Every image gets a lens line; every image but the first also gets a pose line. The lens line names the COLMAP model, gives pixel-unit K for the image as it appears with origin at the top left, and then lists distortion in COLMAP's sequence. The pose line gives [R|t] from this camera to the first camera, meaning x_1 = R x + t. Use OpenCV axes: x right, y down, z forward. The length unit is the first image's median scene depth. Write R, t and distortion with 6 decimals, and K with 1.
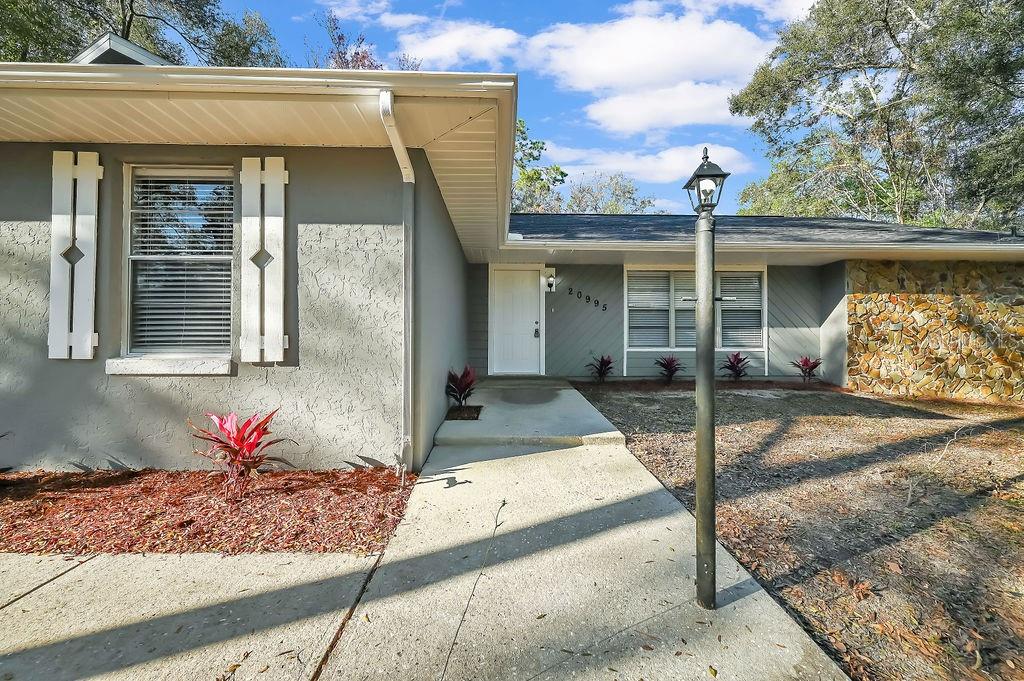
lens RADIAL K [[404.5, 0, 512.0], [0, 404.5, 340.5], [0, 0, 1]] dist [-0.000342, -0.000087]
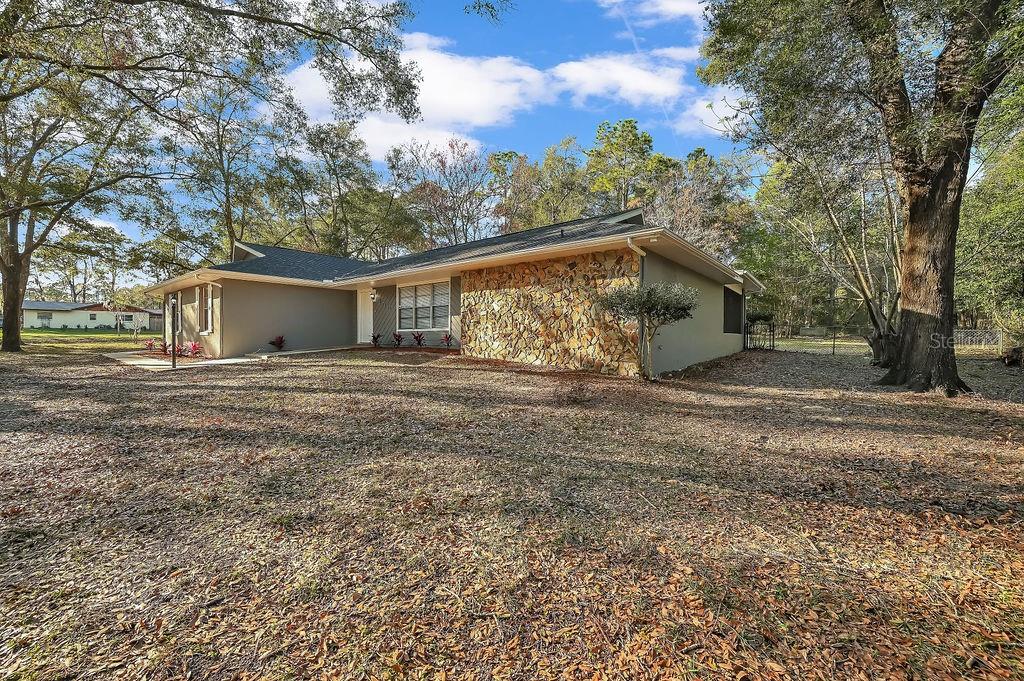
lens RADIAL K [[404.5, 0, 512.0], [0, 404.5, 340.5], [0, 0, 1]] dist [-0.000342, -0.000087]
pose [[0.755283, 0.003424, -0.655389, 1.991370], [0.013036, 0.999710, 0.020246, 0.040352], [0.655269, -0.023835, 0.755020, -0.071213]]
